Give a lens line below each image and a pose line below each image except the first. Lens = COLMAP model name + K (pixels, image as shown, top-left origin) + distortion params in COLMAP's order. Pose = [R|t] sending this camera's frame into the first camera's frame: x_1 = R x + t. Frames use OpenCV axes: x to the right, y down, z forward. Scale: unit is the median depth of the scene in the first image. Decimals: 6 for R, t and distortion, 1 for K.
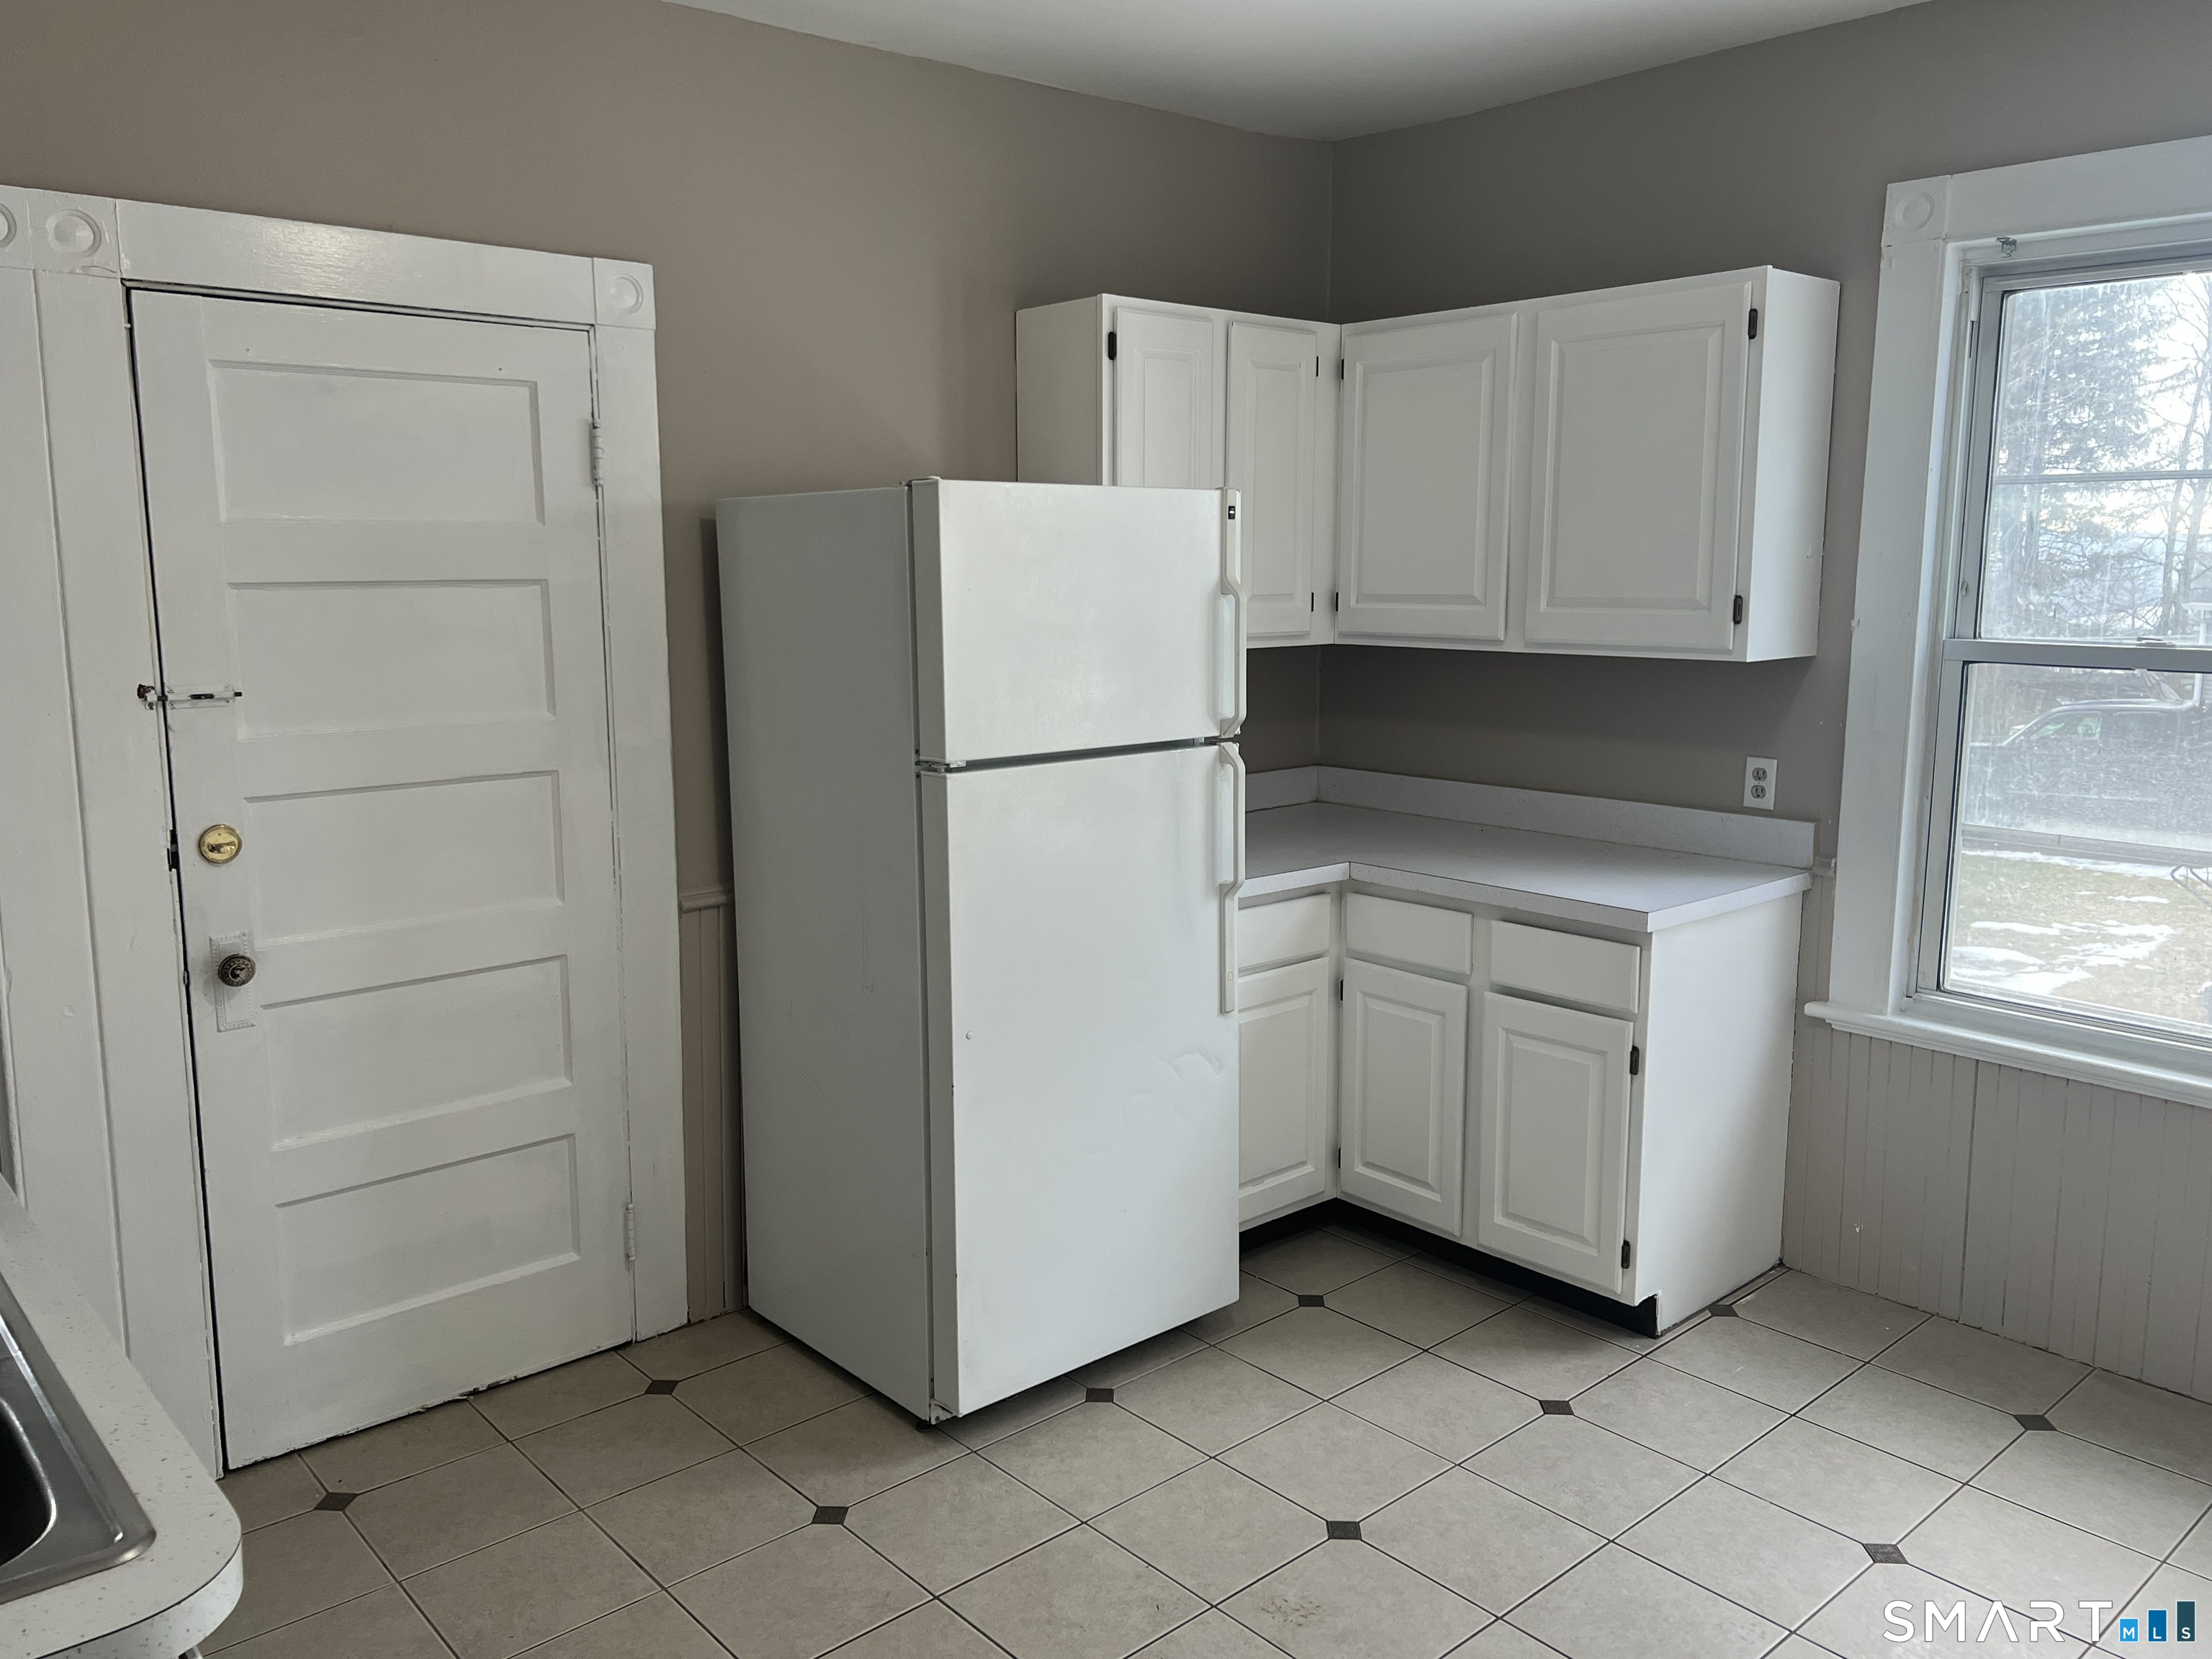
lens RADIAL K [[1680.1, 0, 1082.1], [0, 1680.1, 810.3], [0, 0, 1]] dist [0.074426, -0.087337]
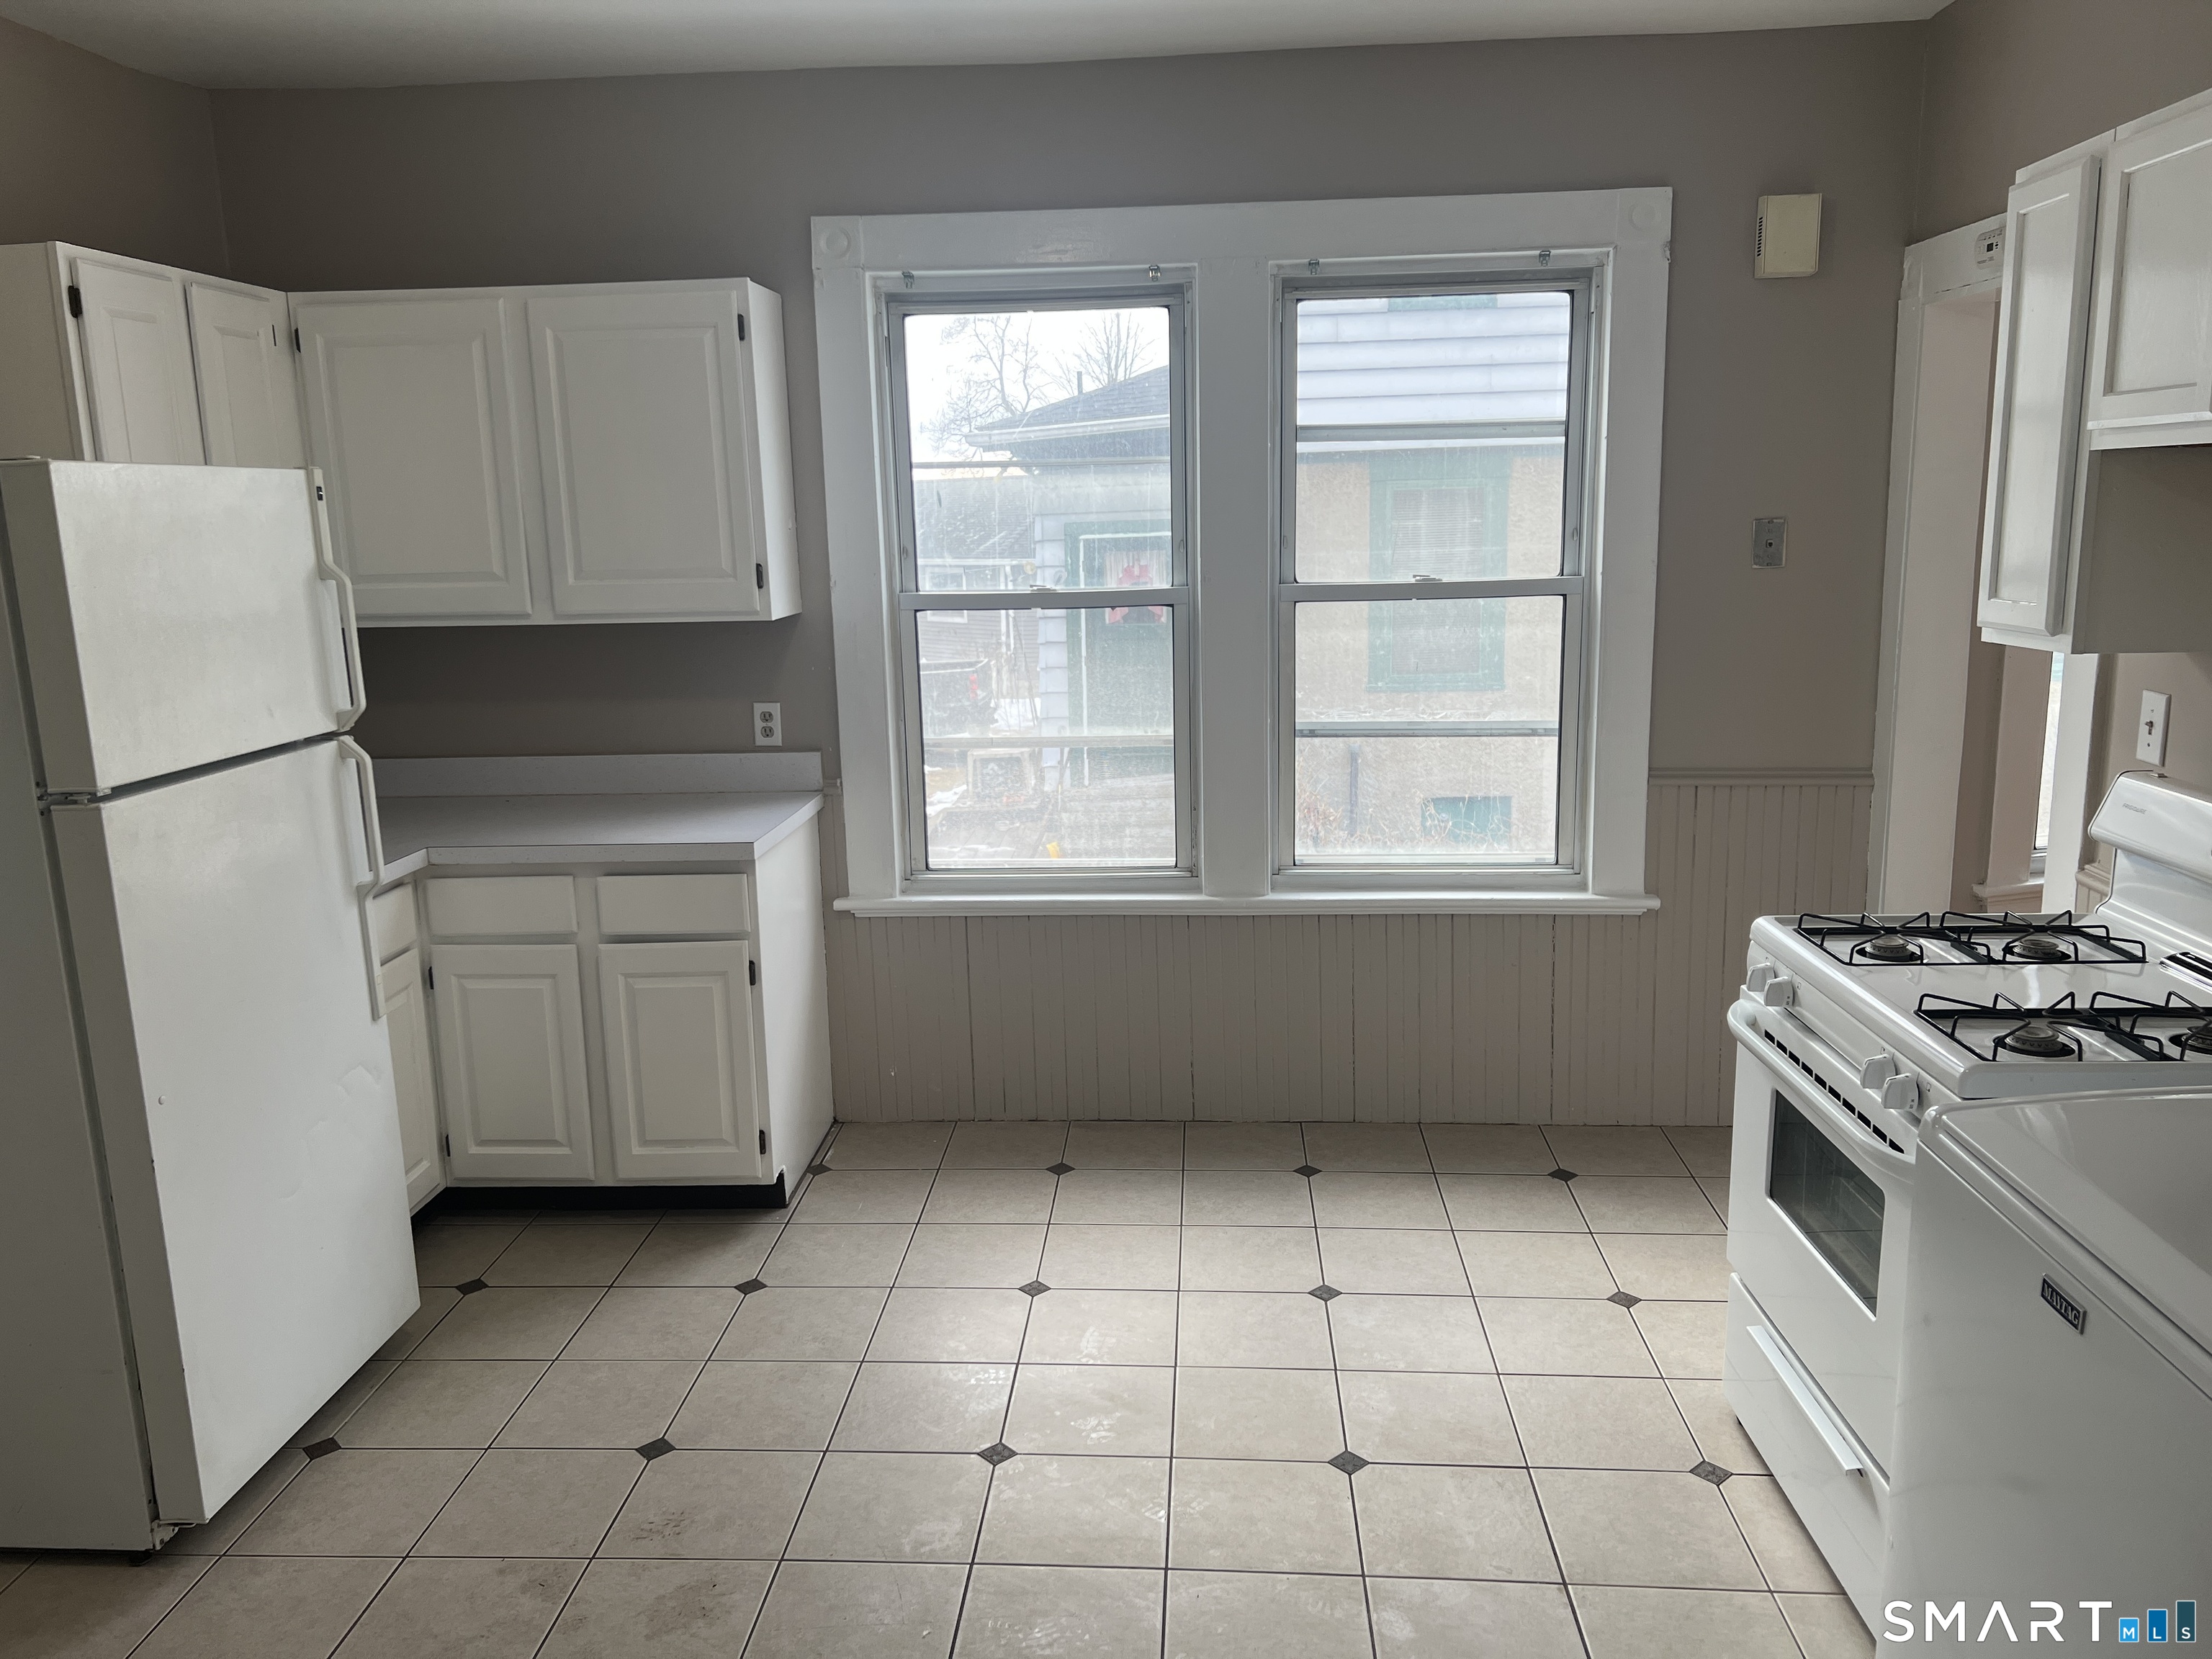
lens RADIAL K [[1641.9, 0, 1096.7], [0, 1641.9, 817.8], [0, 0, 1]] dist [0.068665, -0.089607]
pose [[0.707059, -0.148068, 0.691479, -0.262466], [0.131244, 0.988322, 0.077430, -0.011618], [-0.694869, 0.036005, 0.718235, 0.034881]]
